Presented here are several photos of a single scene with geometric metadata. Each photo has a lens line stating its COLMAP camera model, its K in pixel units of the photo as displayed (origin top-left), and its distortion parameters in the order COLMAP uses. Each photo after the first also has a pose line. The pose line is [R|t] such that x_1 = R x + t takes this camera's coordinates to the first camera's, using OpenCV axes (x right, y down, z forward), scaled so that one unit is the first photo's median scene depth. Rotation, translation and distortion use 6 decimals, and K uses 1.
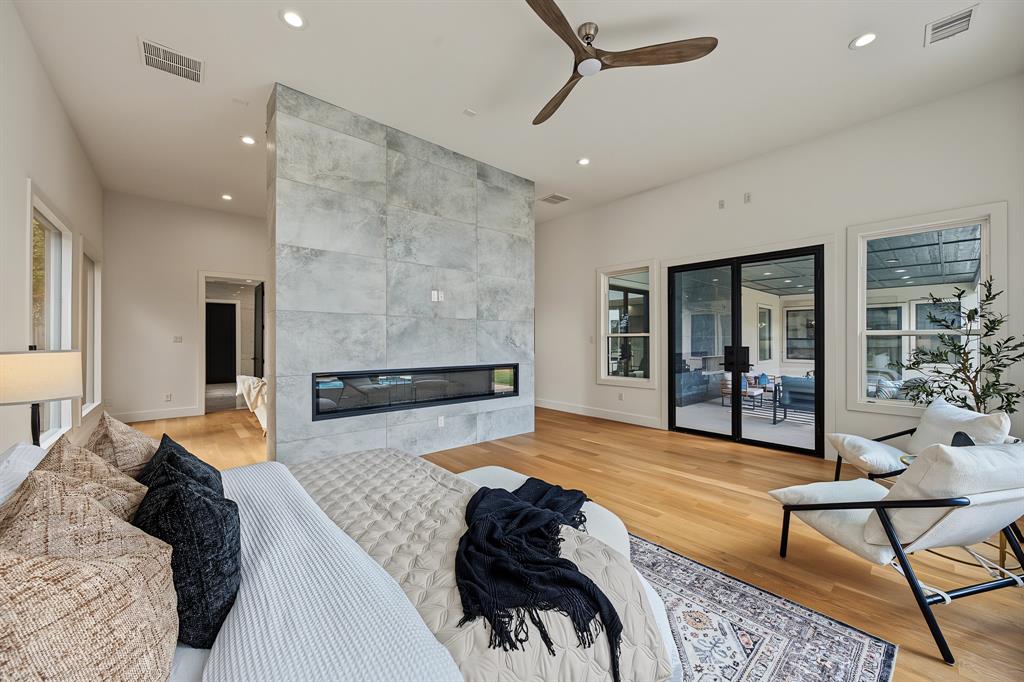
lens RADIAL K [[386.4, 0, 510.6], [0, 386.4, 346.5], [0, 0, 1]] dist [-0.002306, 0.000832]
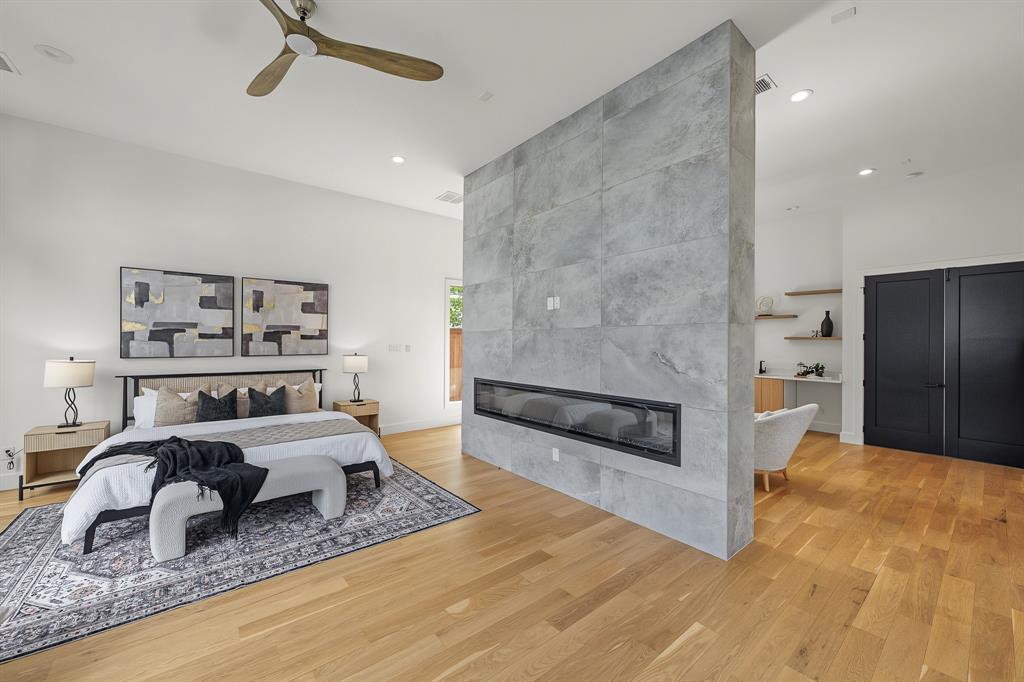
lens RADIAL K [[386.4, 0, 509.9], [0, 386.4, 344.0], [0, 0, 1]] dist [-0.002306, 0.000832]
pose [[-0.033499, 0.000752, -0.999438, 0.655189], [-0.019226, 0.999814, 0.001397, -0.041099], [0.999254, 0.019262, -0.033478, 0.937644]]
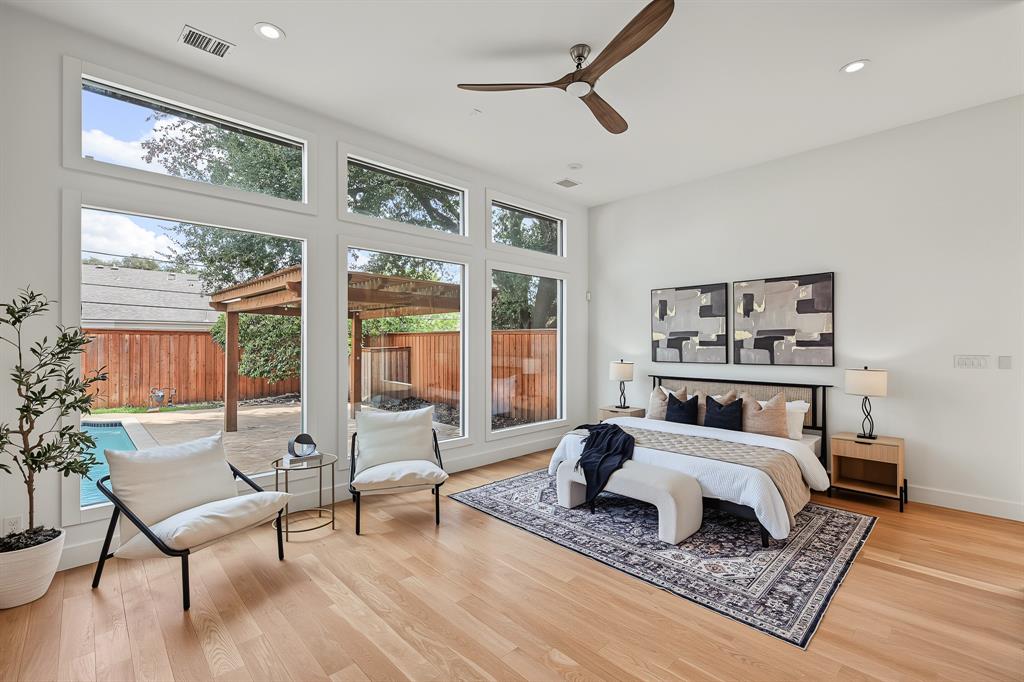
lens RADIAL K [[460.1, 0, 514.5], [0, 460.1, 336.0], [0, 0, 1]] dist [-0.005050, -0.000475]
pose [[-0.998266, -0.010767, -0.057867, 0.272528], [-0.010360, 0.999920, -0.007319, -0.050663], [0.057941, -0.006706, -0.998297, 1.337440]]
